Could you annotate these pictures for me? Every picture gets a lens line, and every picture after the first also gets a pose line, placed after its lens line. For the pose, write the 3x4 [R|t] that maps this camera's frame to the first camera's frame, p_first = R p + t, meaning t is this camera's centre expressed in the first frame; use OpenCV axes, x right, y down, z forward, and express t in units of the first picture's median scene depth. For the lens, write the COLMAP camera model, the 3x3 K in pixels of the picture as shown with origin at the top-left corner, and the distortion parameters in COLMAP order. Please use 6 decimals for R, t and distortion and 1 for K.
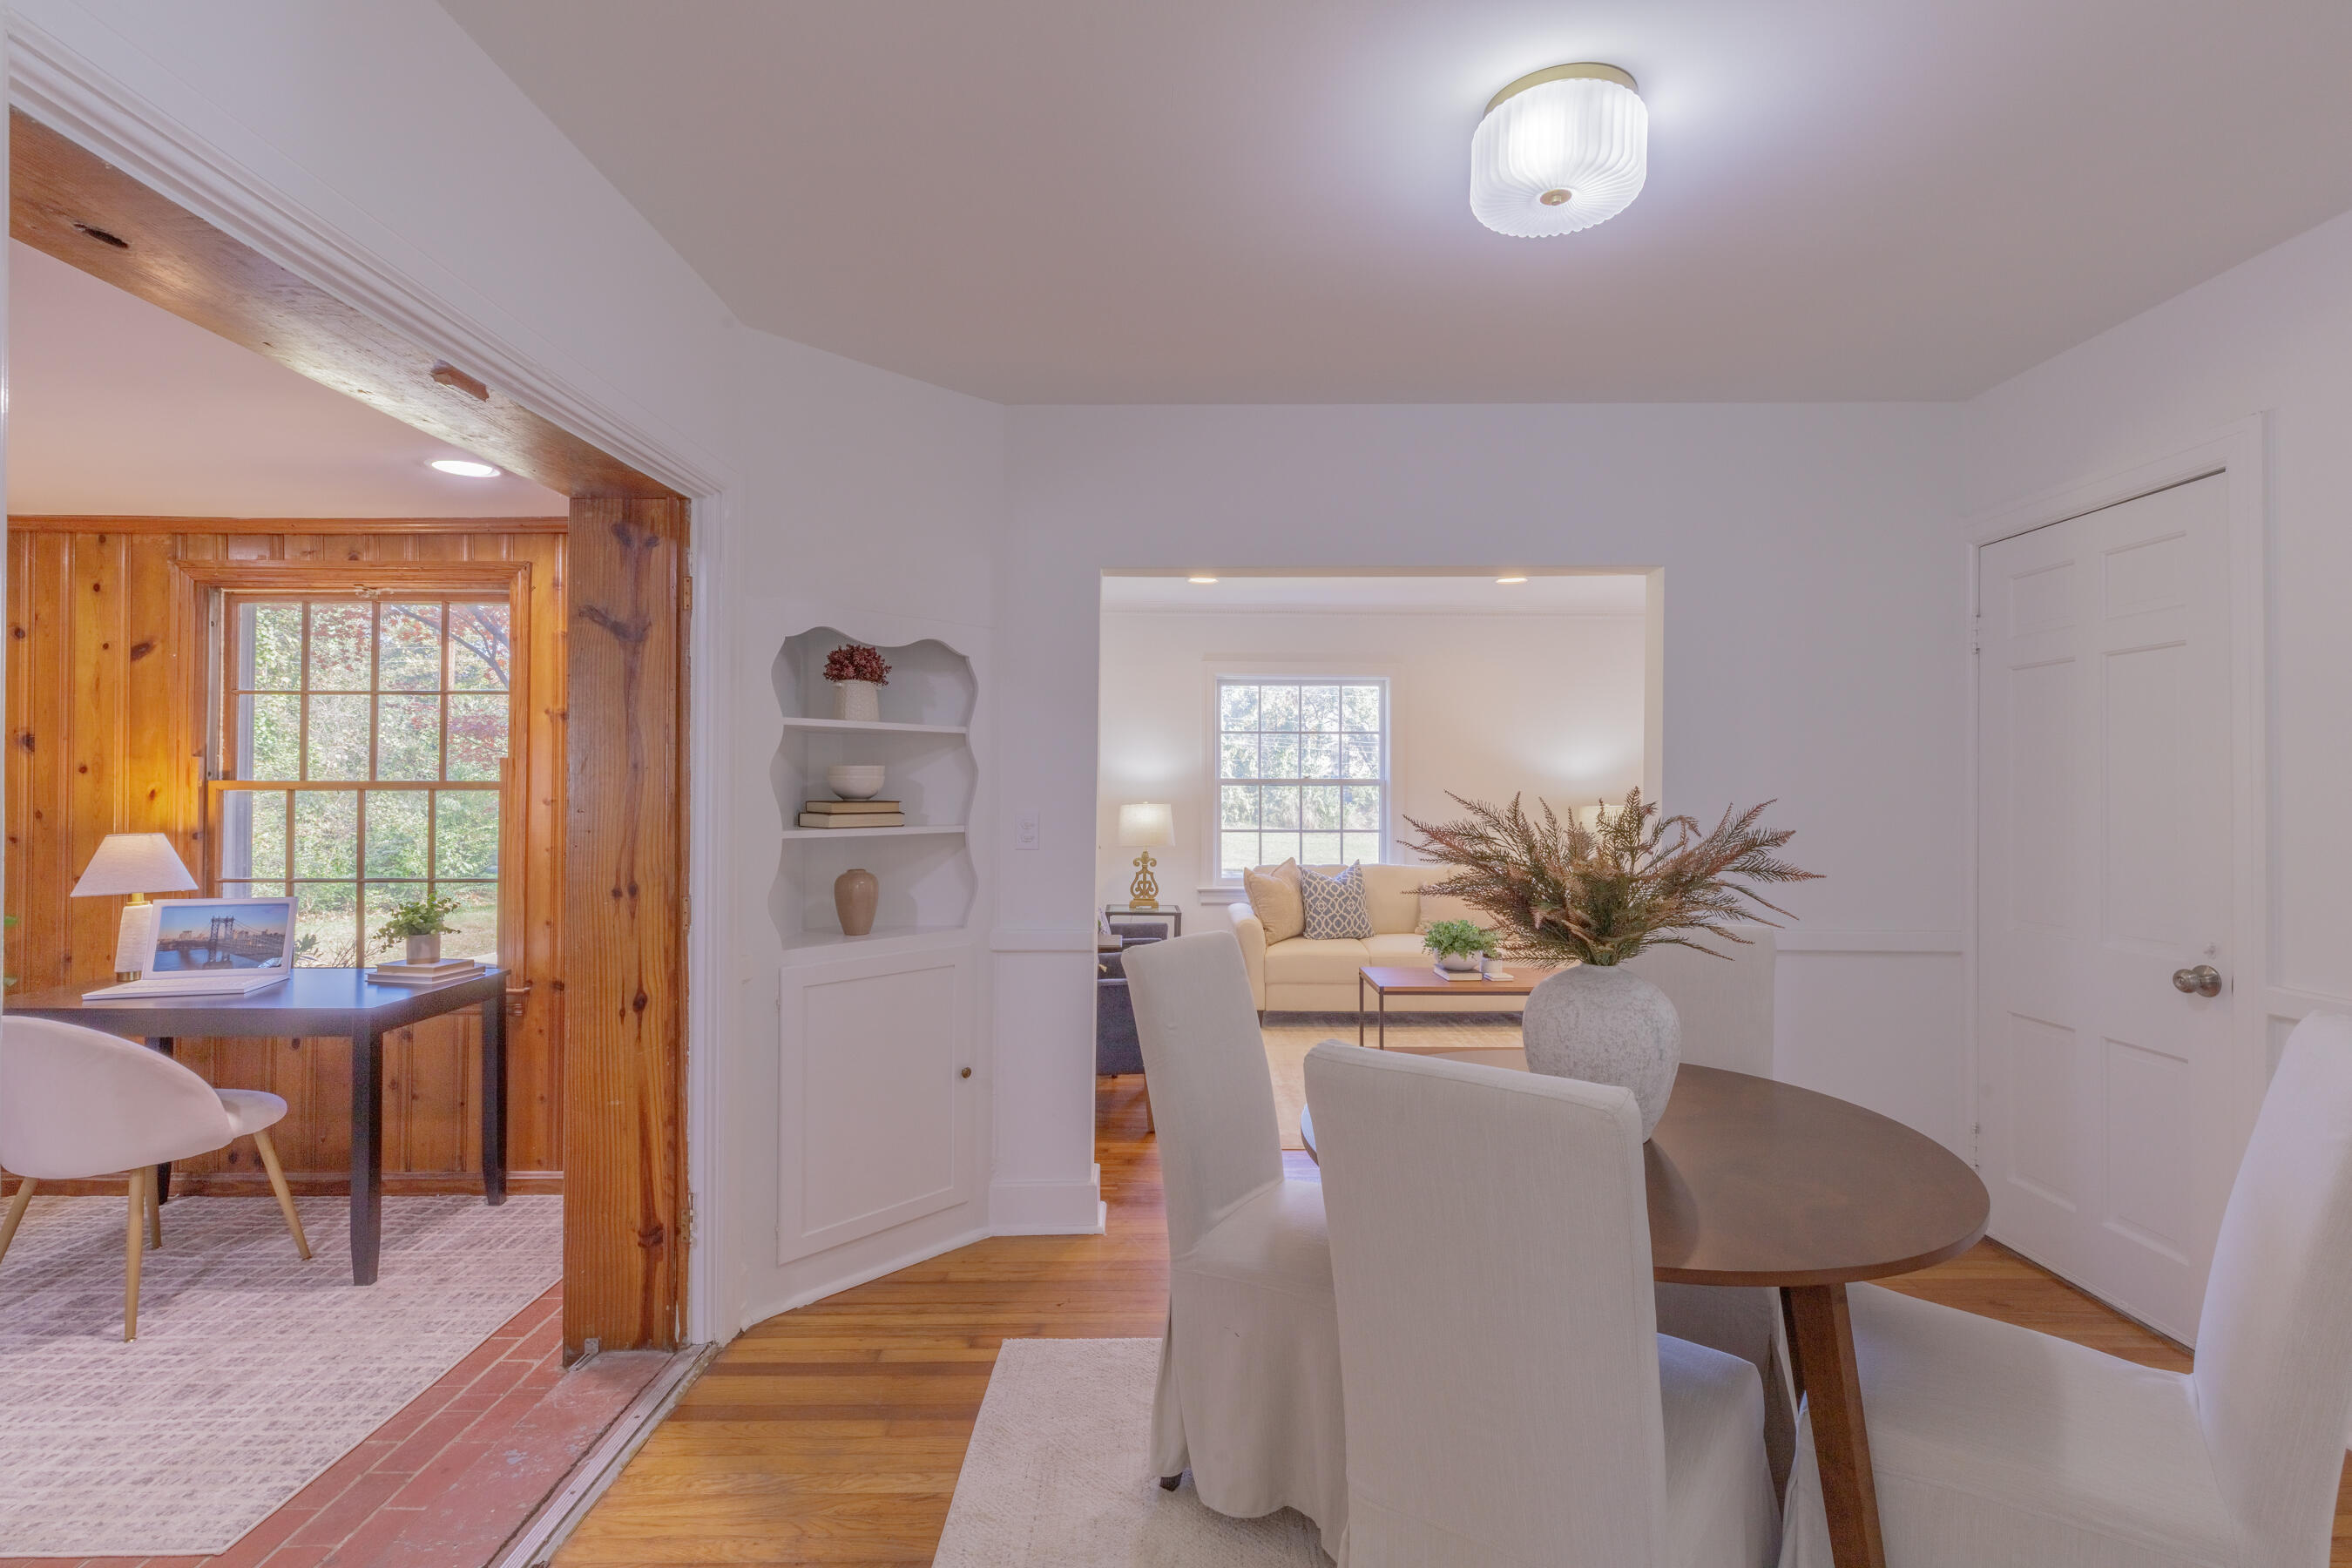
lens RADIAL K [[1063.4, 0, 1172.8], [0, 1063.4, 783.0], [0, 0, 1]] dist [0.011267, 0.000427]
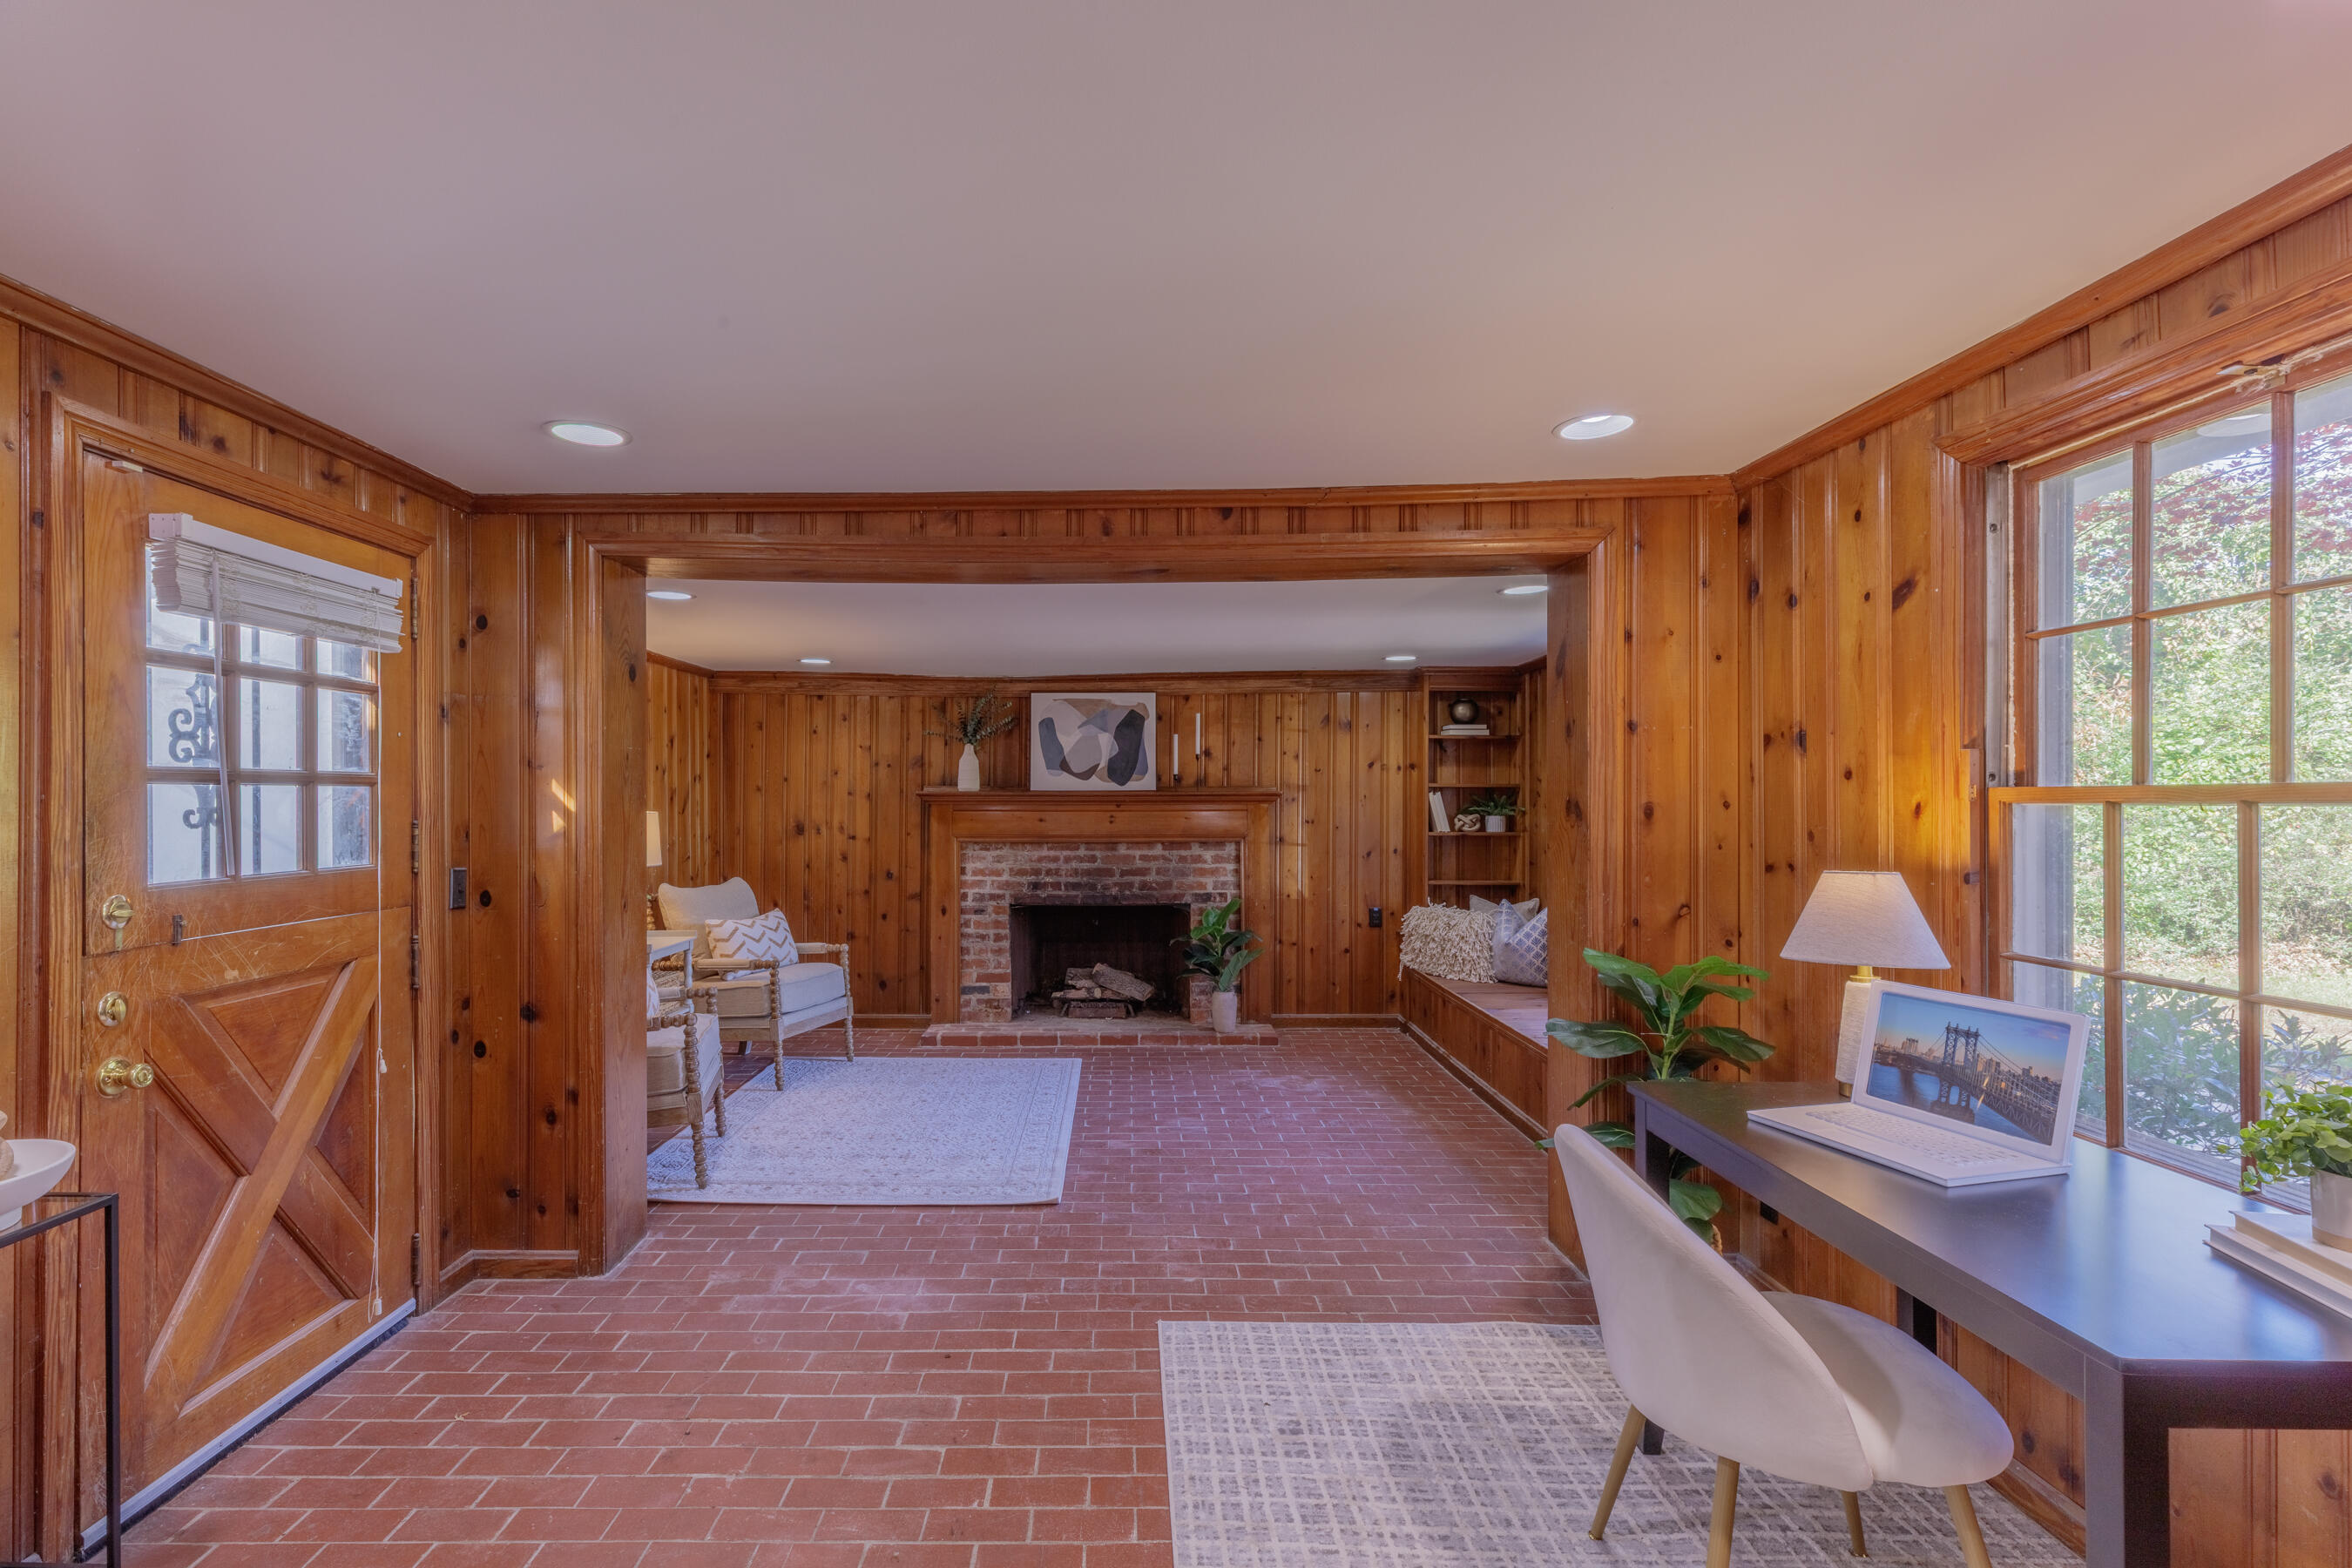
lens RADIAL K [[1096.1, 0, 1095.7], [0, 1096.1, 796.2], [0, 0, 1]] dist [-0.000369, -0.000237]
pose [[-0.020379, -0.007128, -0.999767, -0.274816], [0.006558, 0.999952, -0.007263, 0.003671], [0.999771, -0.006704, -0.020331, 0.515219]]
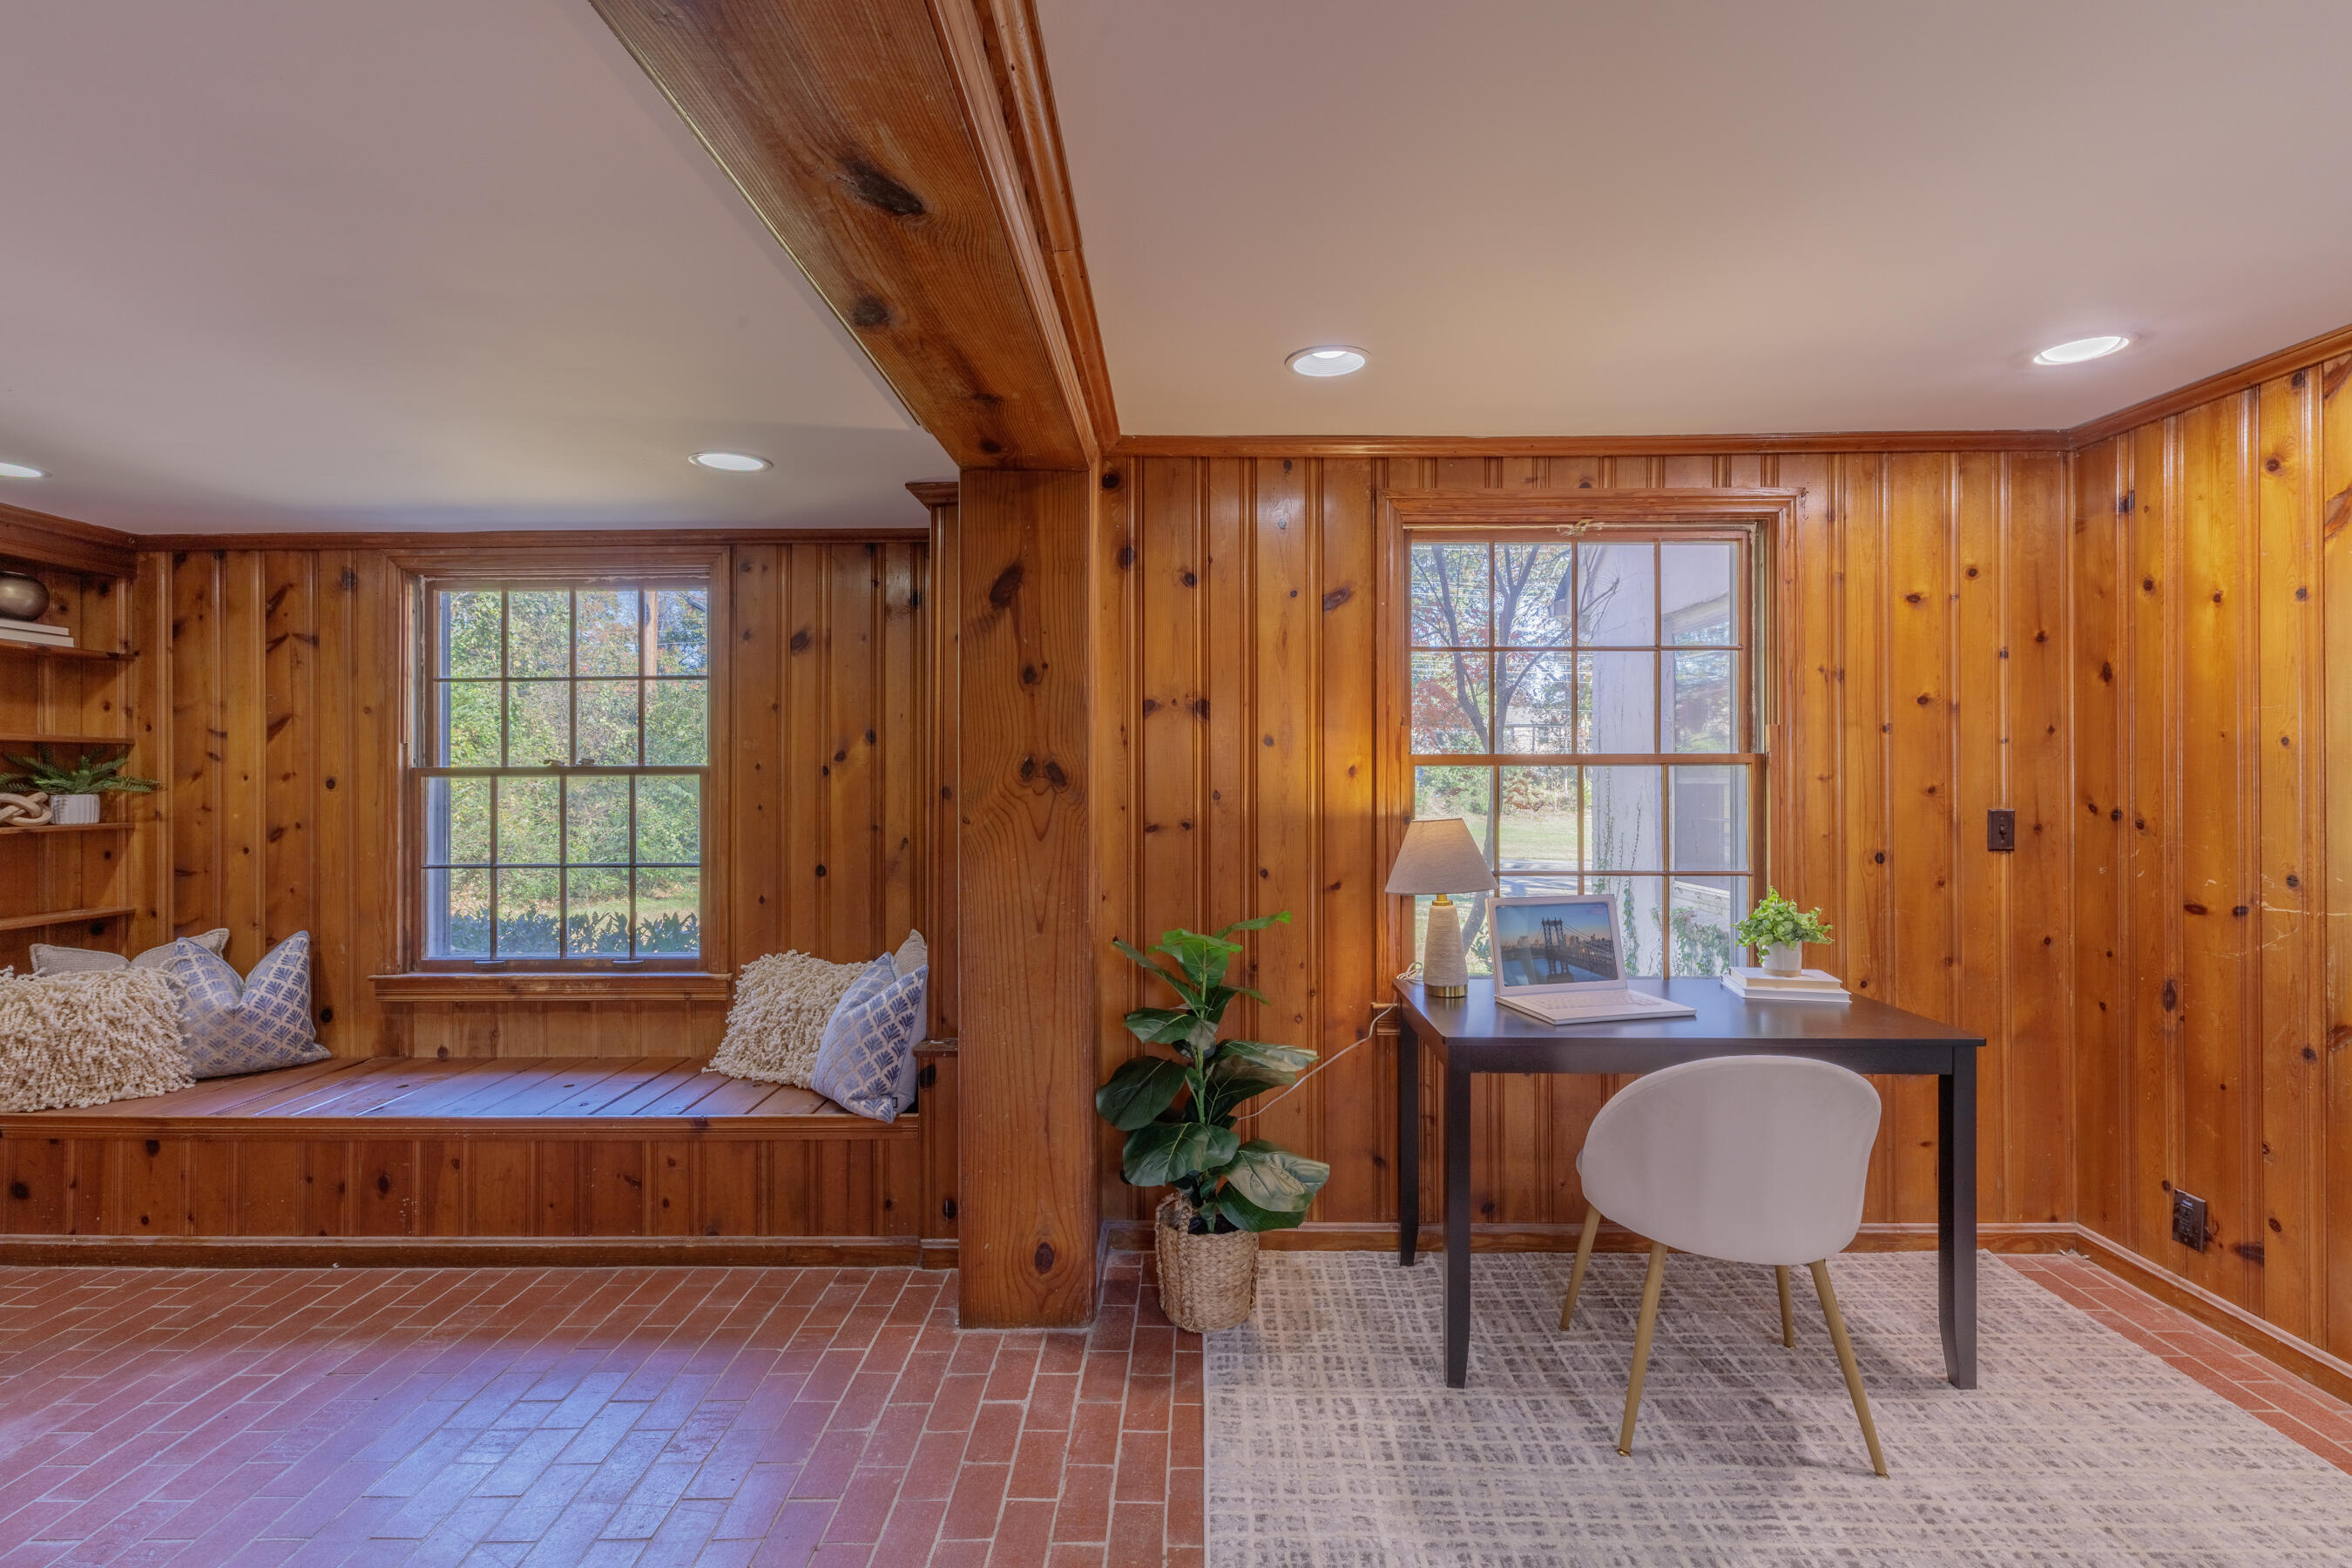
lens RADIAL K [[1042.5, 0, 1177.7], [0, 1042.5, 769.2], [0, 0, 1]] dist [0.001264, 0.000694]
pose [[0.999979, -0.004275, -0.004917, -1.084457], [0.004280, 0.999990, 0.000949, 0.007886], [0.004913, -0.000970, 0.999987, 0.188280]]
